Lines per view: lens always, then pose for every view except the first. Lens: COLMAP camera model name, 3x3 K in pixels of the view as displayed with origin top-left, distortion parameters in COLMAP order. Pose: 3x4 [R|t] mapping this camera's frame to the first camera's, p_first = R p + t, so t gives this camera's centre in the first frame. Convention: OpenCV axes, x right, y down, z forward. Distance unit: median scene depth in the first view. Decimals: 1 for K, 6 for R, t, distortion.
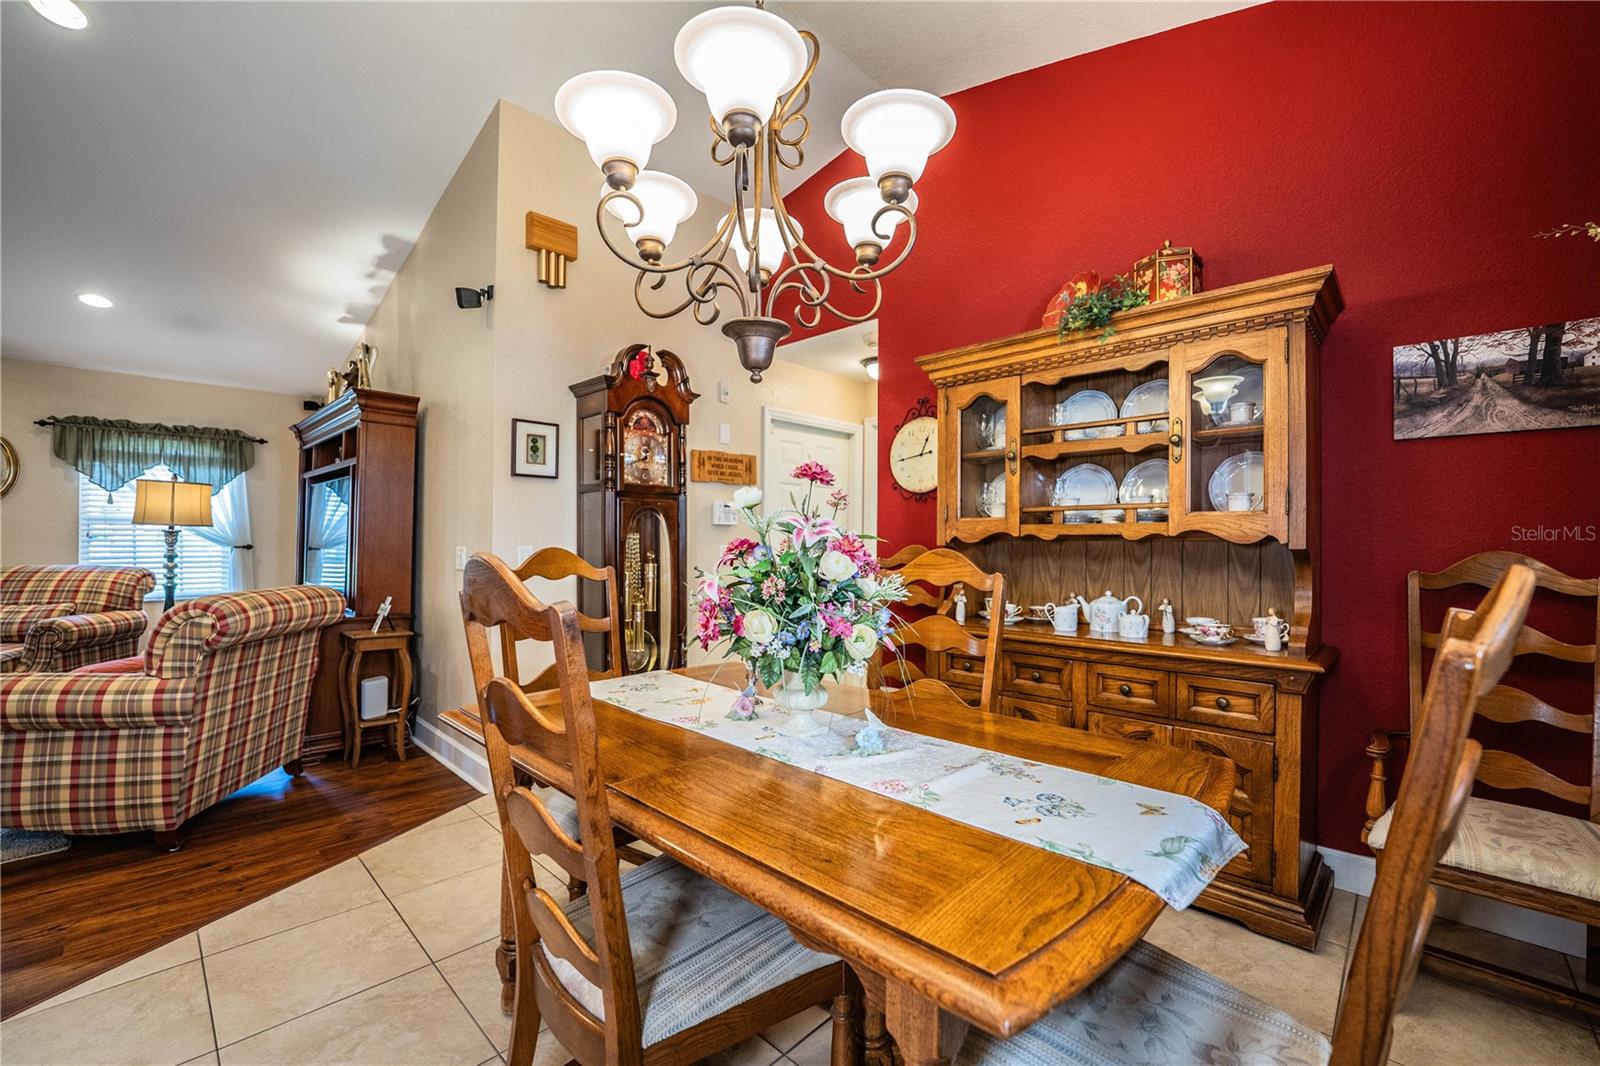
lens RADIAL K [[653.4, 0, 800.9], [0, 653.4, 537.4], [0, 0, 1]] dist [-0.027617, 0.002948]
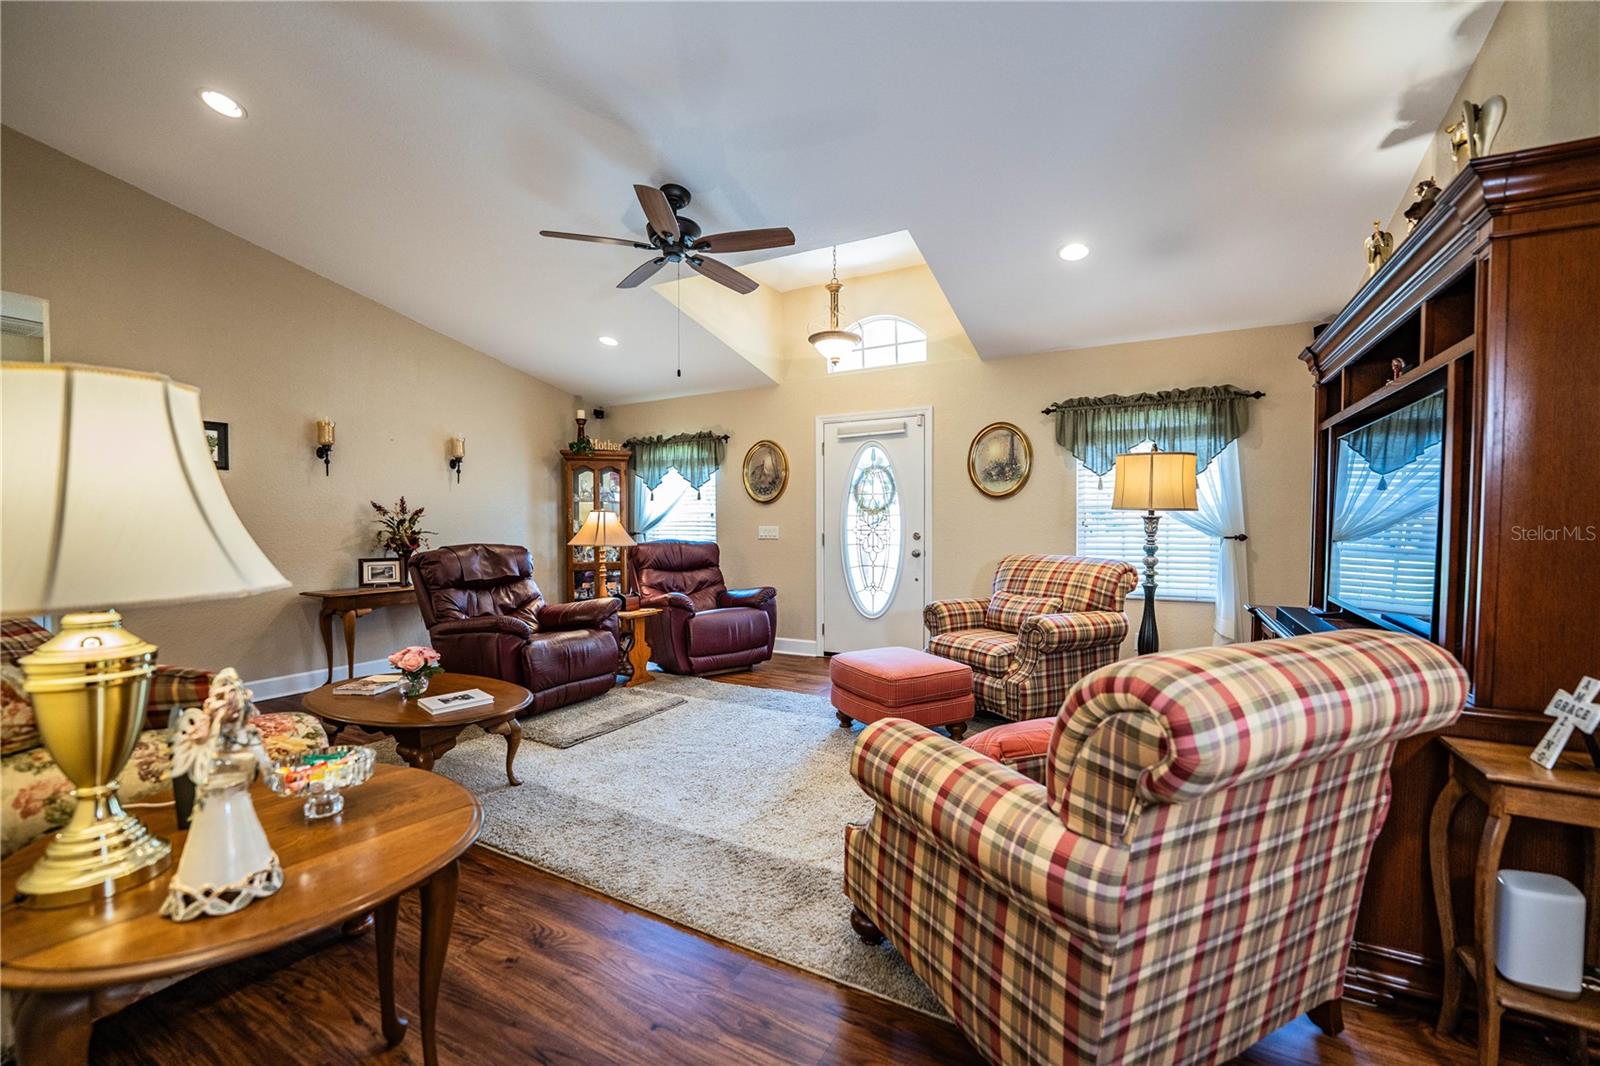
lens RADIAL K [[653.4, 0, 800.9], [0, 653.4, 537.4], [0, 0, 1]] dist [-0.027617, 0.002948]
pose [[0.259719, 0.010455, -0.965628, -0.349283], [0.005563, 0.999909, 0.012322, 0.003027], [0.965668, -0.008572, 0.259637, 0.401107]]
